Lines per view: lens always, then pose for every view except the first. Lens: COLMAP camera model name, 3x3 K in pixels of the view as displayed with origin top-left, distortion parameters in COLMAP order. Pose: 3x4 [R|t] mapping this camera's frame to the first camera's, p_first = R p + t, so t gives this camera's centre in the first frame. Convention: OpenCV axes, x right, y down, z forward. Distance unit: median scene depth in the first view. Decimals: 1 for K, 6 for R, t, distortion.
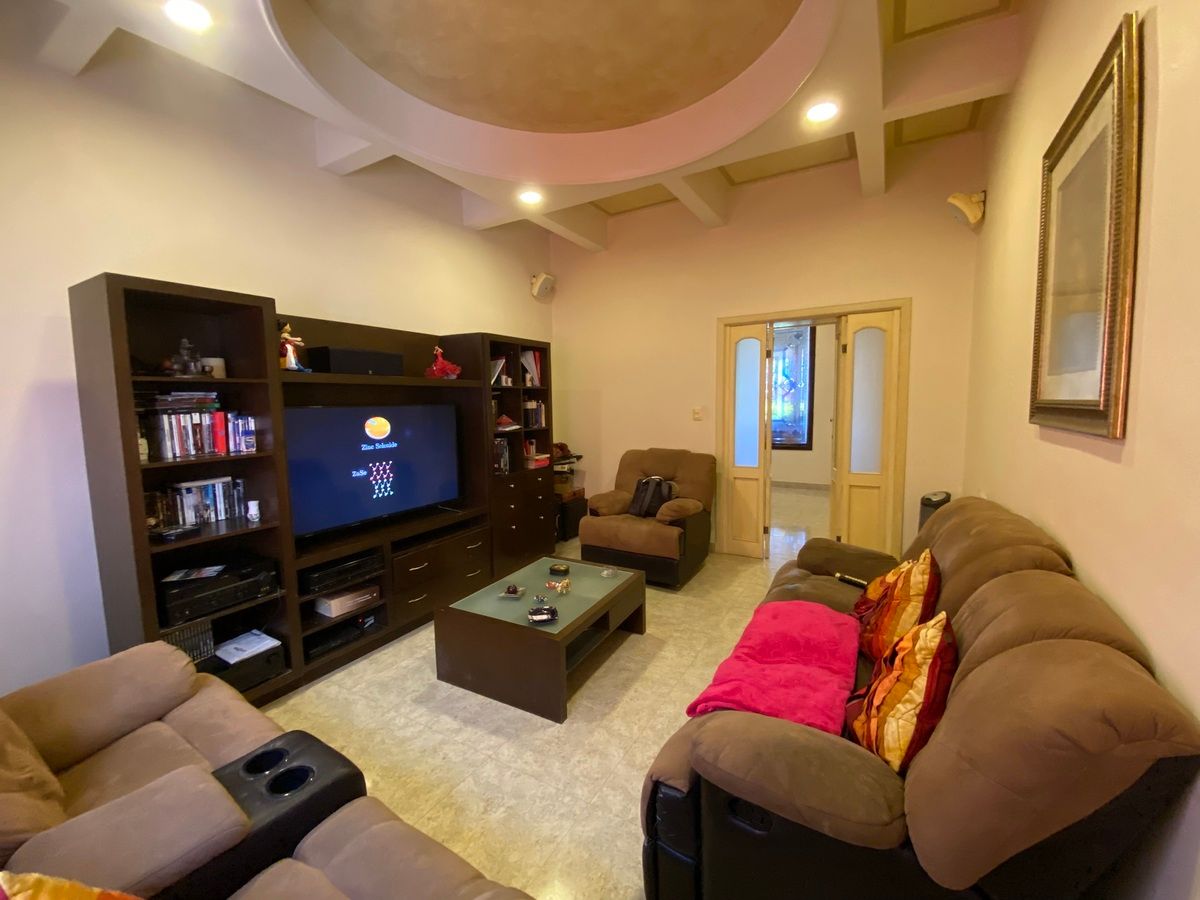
lens RADIAL K [[488.9, 0, 596.1], [0, 488.9, 448.4], [0, 0, 1]] dist [-0.004423, -0.010042]
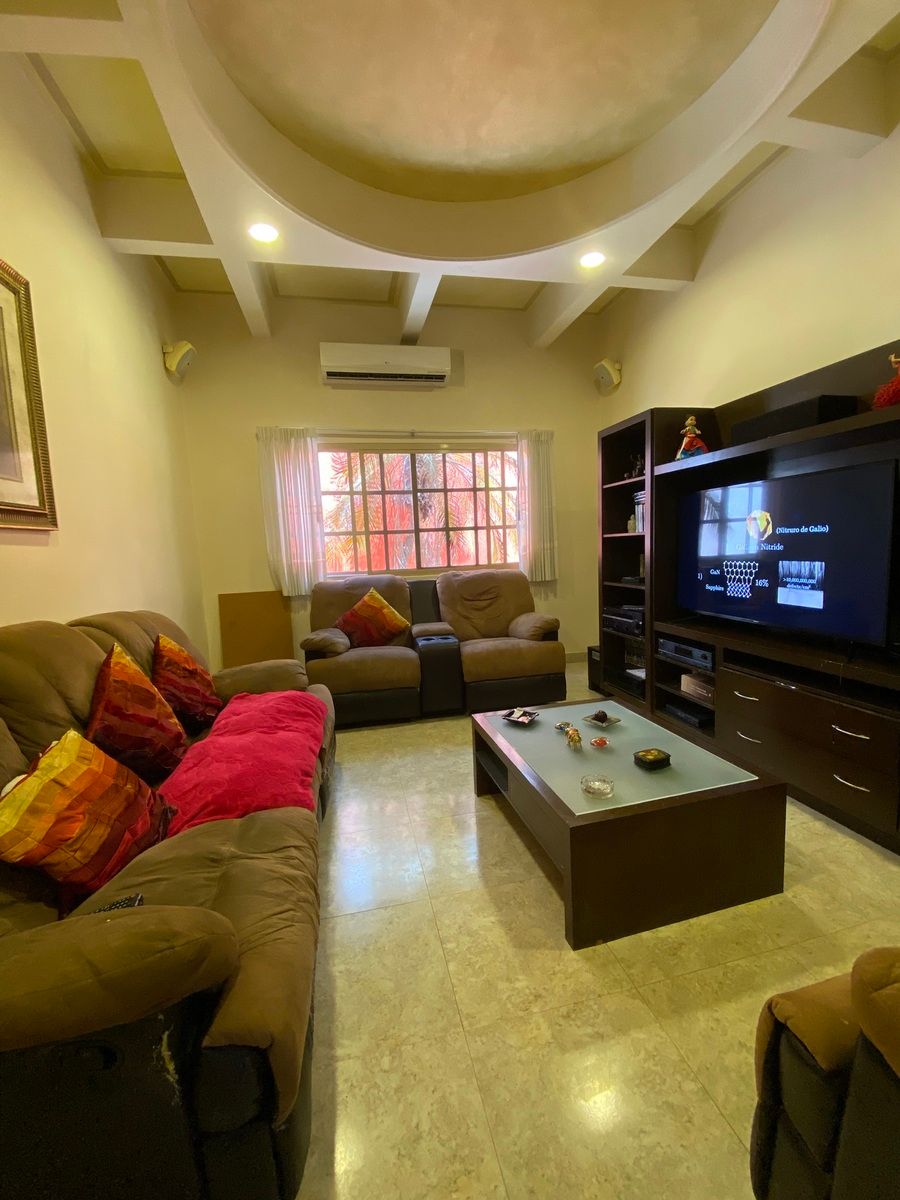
lens RADIAL K [[488.9, 0, 450.4], [0, 488.9, 601.5], [0, 0, 1]] dist [-0.004423, -0.010042]
pose [[-0.735443, 0.134193, -0.664165, 0.514629], [0.001084, 0.980424, 0.196892, -0.058553], [0.677585, 0.144084, -0.721192, 1.358312]]
